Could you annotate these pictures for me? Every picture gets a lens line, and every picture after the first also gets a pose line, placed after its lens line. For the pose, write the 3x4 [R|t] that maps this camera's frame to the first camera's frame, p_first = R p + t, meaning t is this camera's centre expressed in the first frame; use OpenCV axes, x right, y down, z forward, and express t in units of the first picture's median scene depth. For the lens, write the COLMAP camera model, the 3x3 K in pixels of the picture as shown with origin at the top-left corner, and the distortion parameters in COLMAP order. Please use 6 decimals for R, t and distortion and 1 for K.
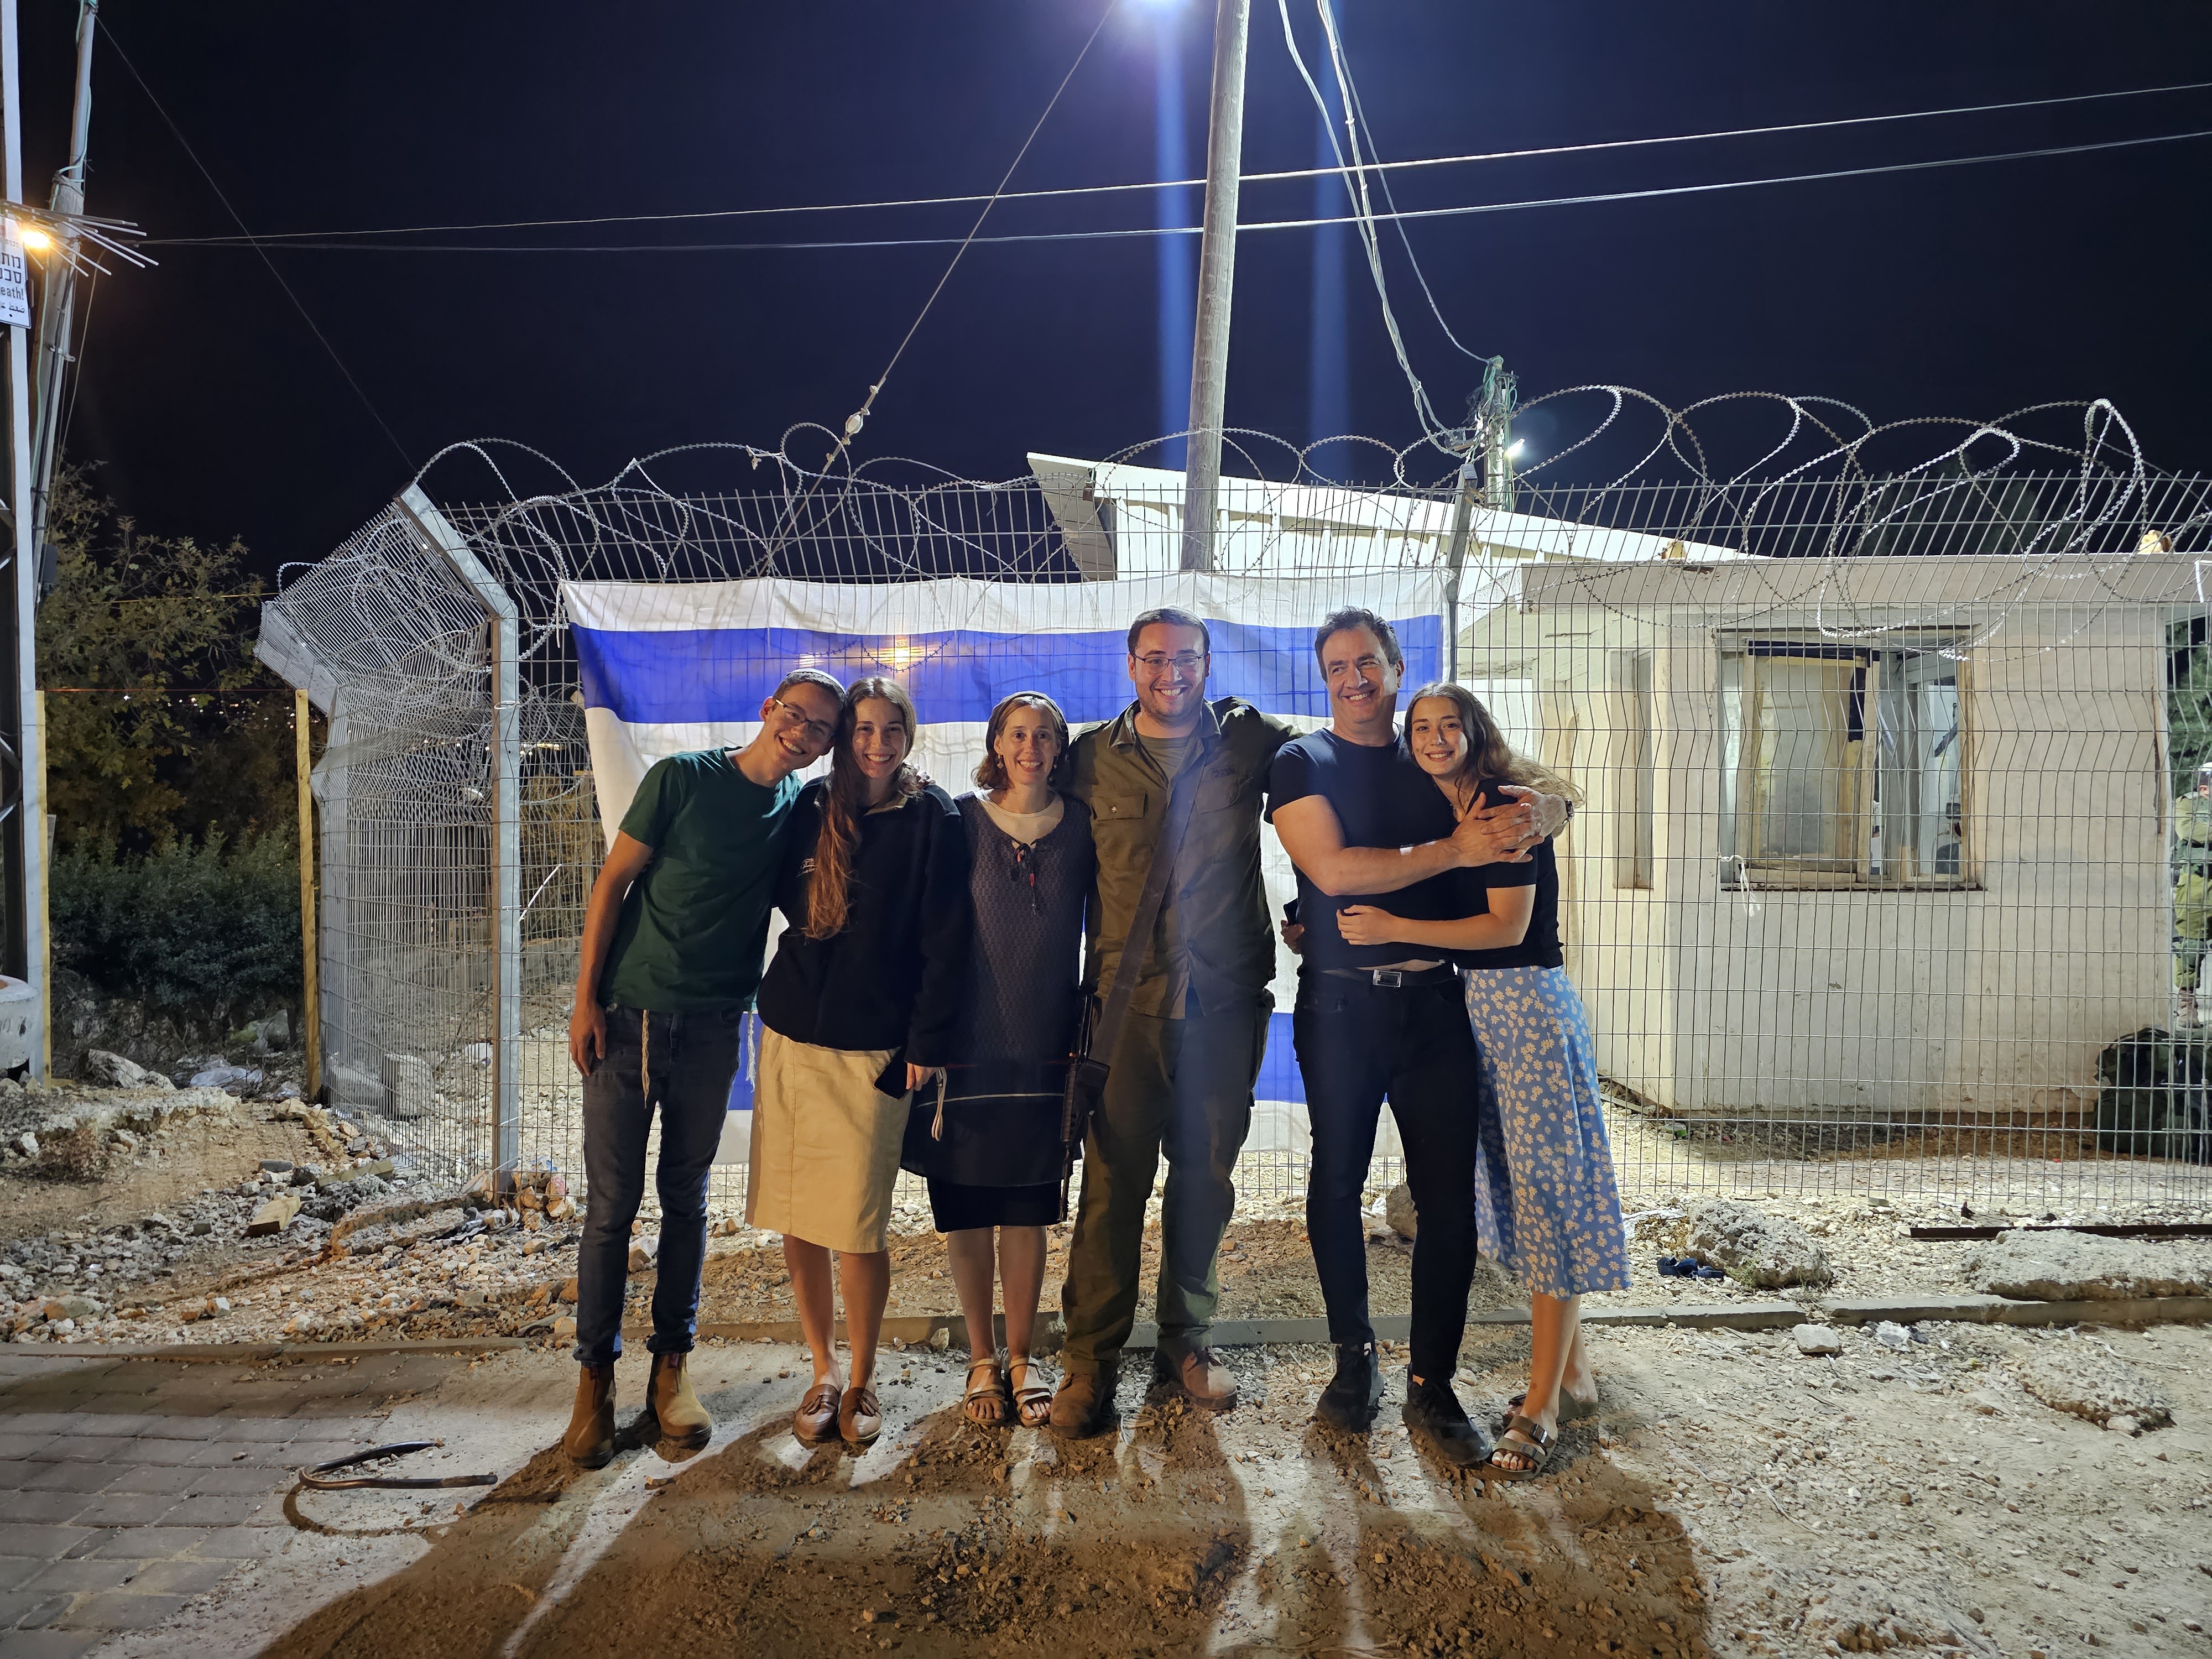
lens RADIAL K [[1371.1, 0, 1057.5], [0, 1371.1, 809.2], [0, 0, 1]] dist [0.044285, -0.028644]
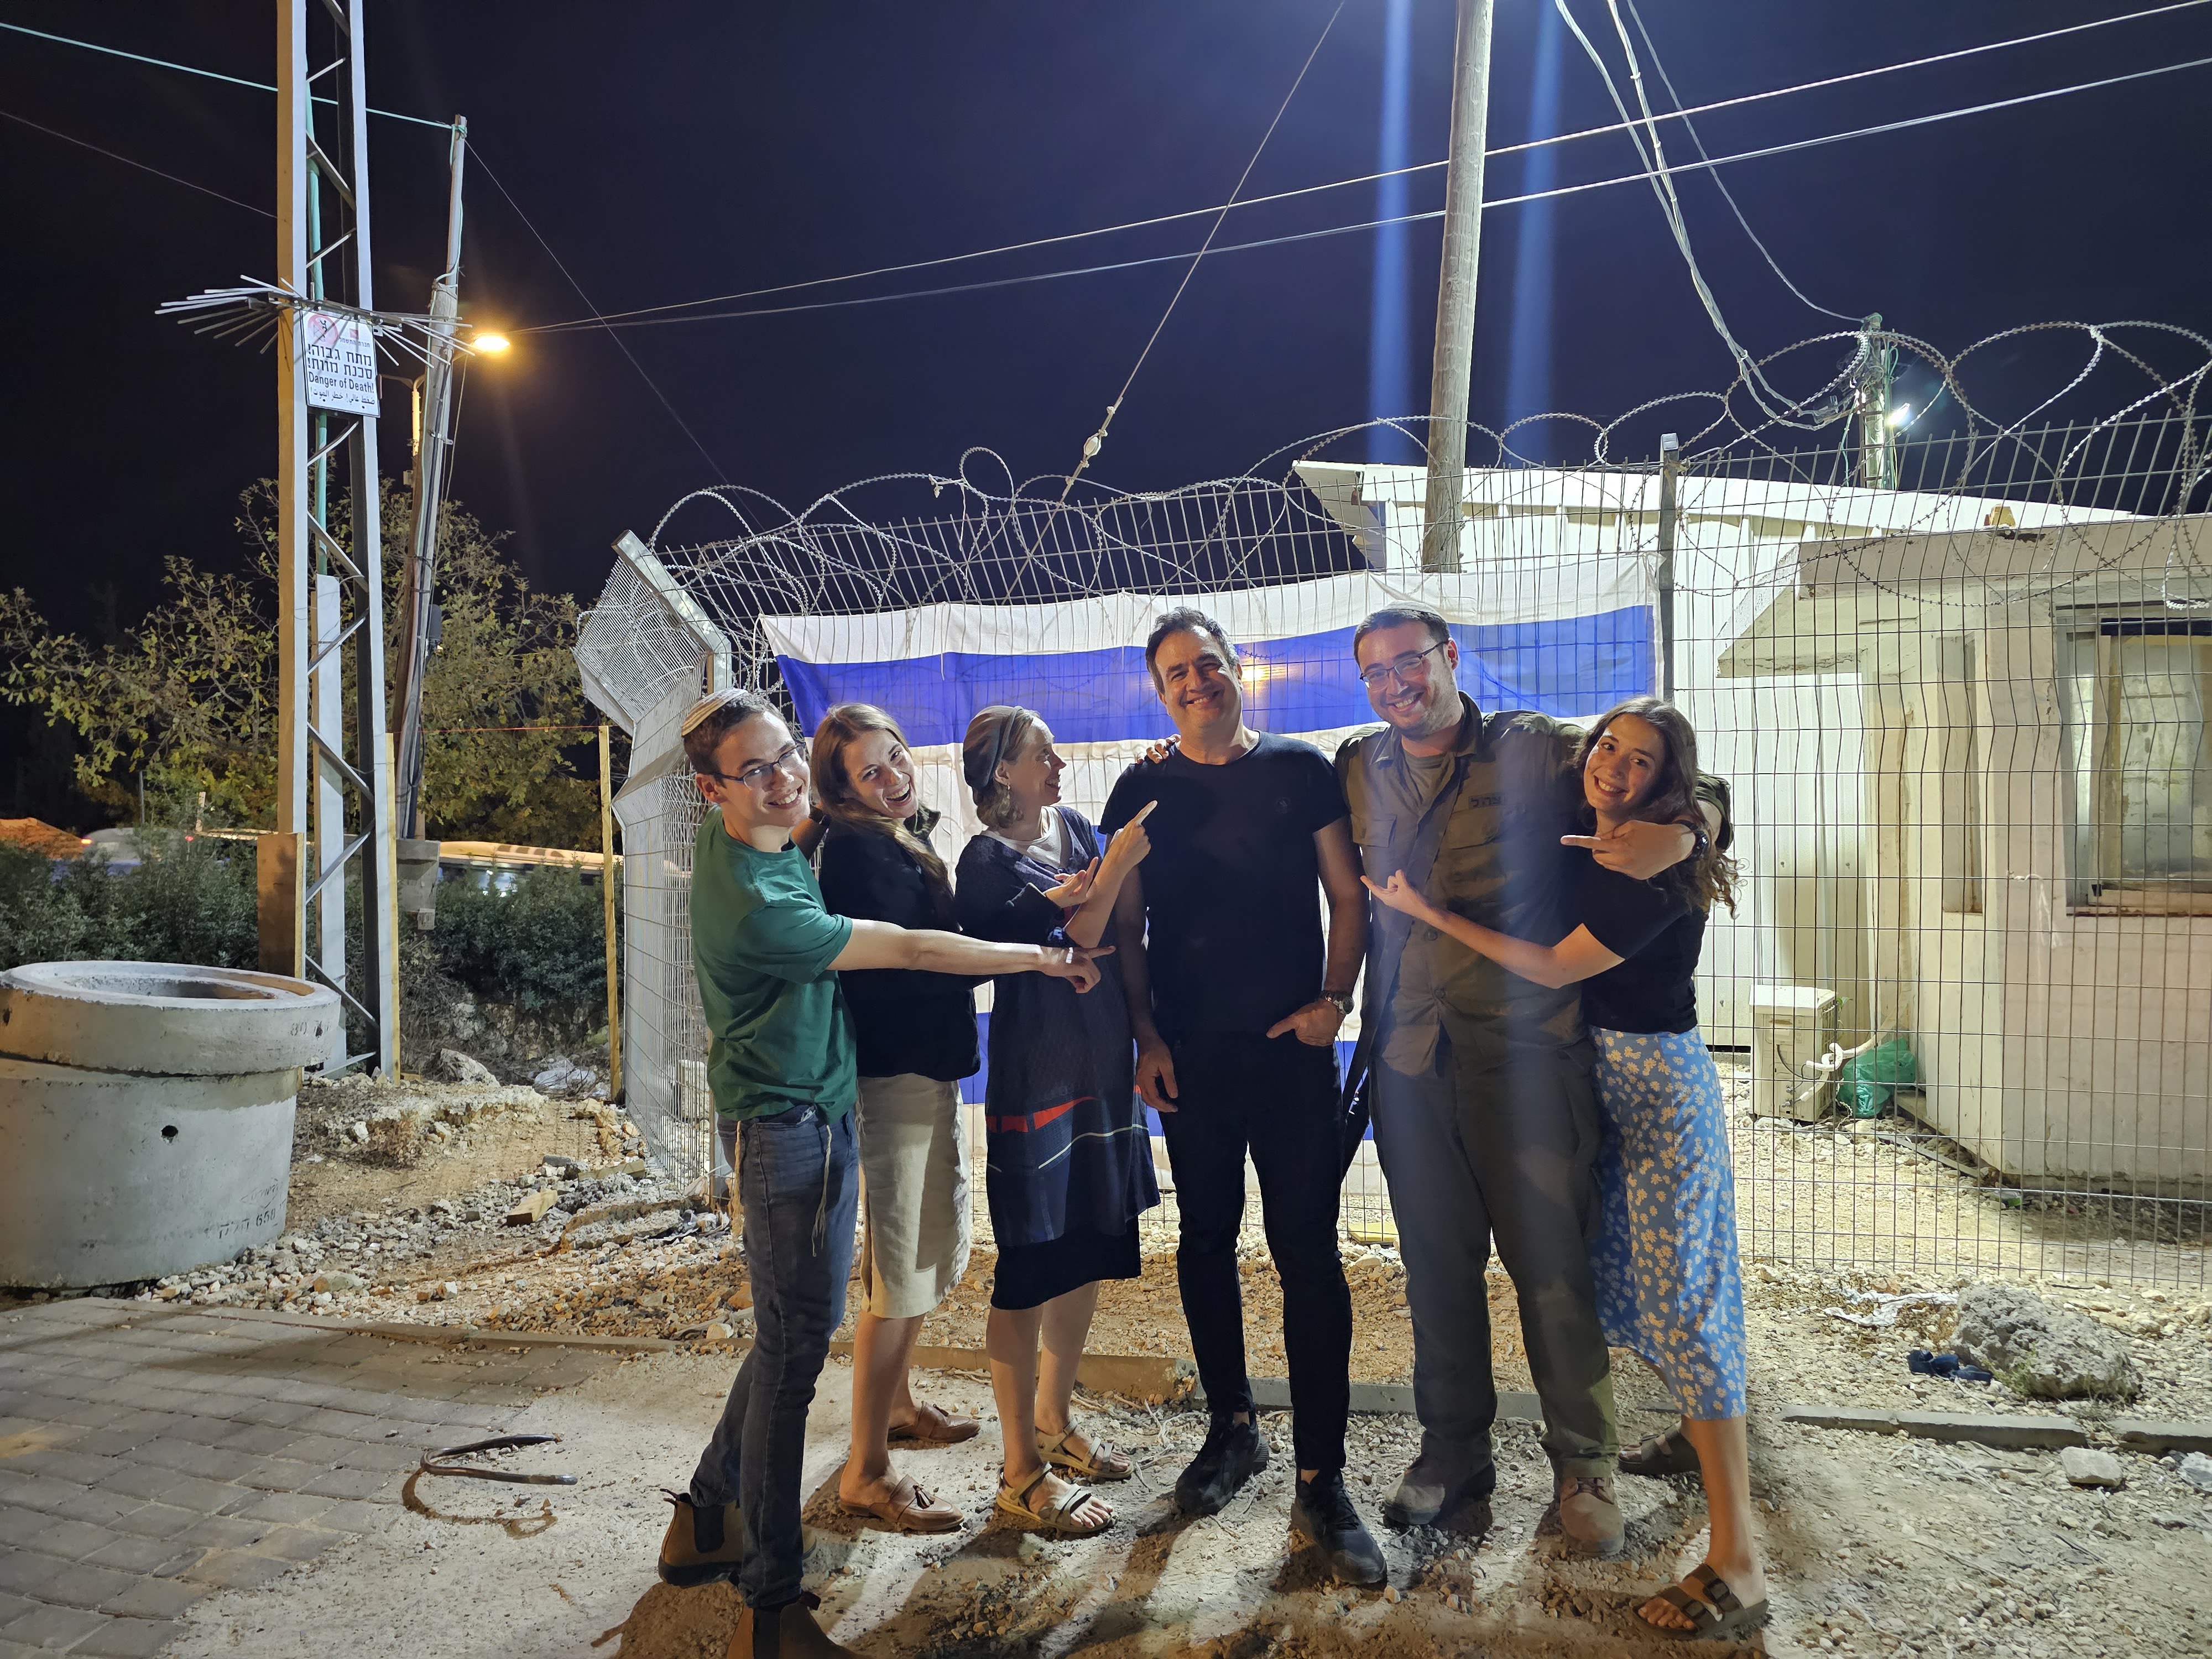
lens RADIAL K [[1368.0, 0, 1092.3], [0, 1368.0, 812.2], [0, 0, 1]] dist [0.046468, -0.026266]
pose [[0.971908, -0.013466, -0.234974, 0.133969], [0.010880, 0.999865, -0.012297, -0.000205], [0.235108, 0.009395, 0.971924, 0.047000]]
